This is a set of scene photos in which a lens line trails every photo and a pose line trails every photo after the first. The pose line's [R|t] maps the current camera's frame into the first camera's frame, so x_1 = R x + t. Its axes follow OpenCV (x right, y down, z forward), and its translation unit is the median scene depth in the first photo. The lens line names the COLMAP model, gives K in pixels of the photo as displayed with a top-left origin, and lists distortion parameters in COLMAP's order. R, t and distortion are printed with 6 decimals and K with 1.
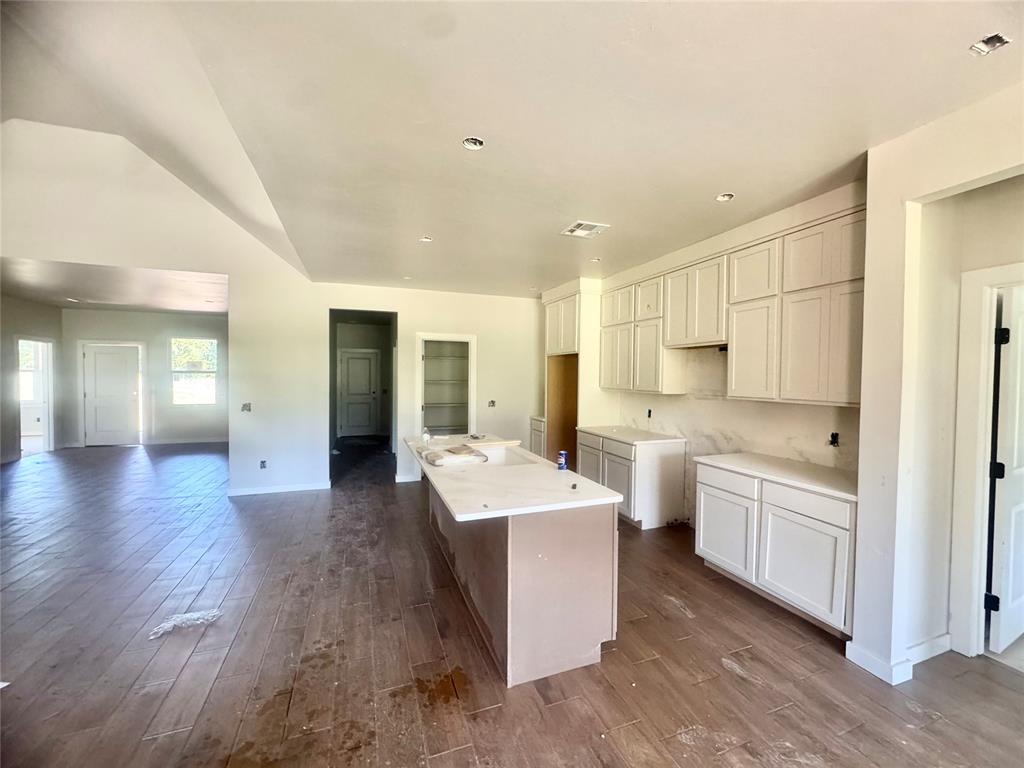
lens RADIAL K [[411.6, 0, 514.5], [0, 411.6, 384.5], [0, 0, 1]] dist [0.001877, 0.000029]
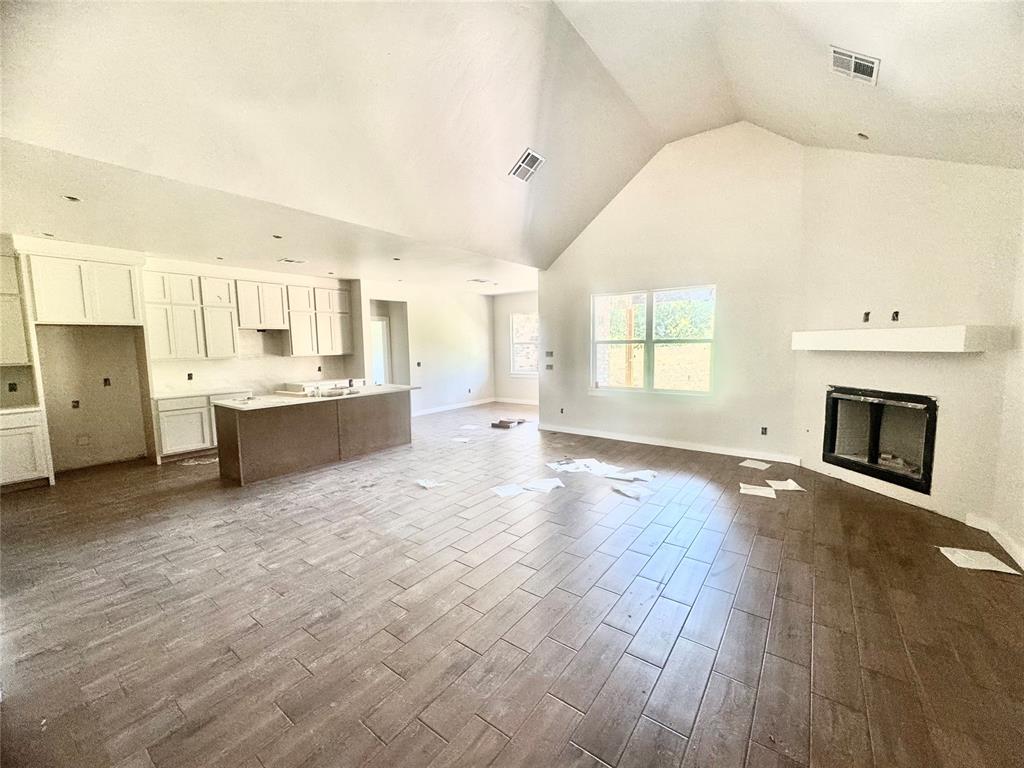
lens RADIAL K [[411.6, 0, 511.7], [0, 411.6, 384.7], [0, 0, 1]] dist [0.001877, 0.000029]
pose [[-0.540875, -0.088763, 0.836406, -1.577567], [0.024733, 0.992308, 0.121301, -0.043852], [-0.840739, 0.086296, -0.534519, 1.033835]]
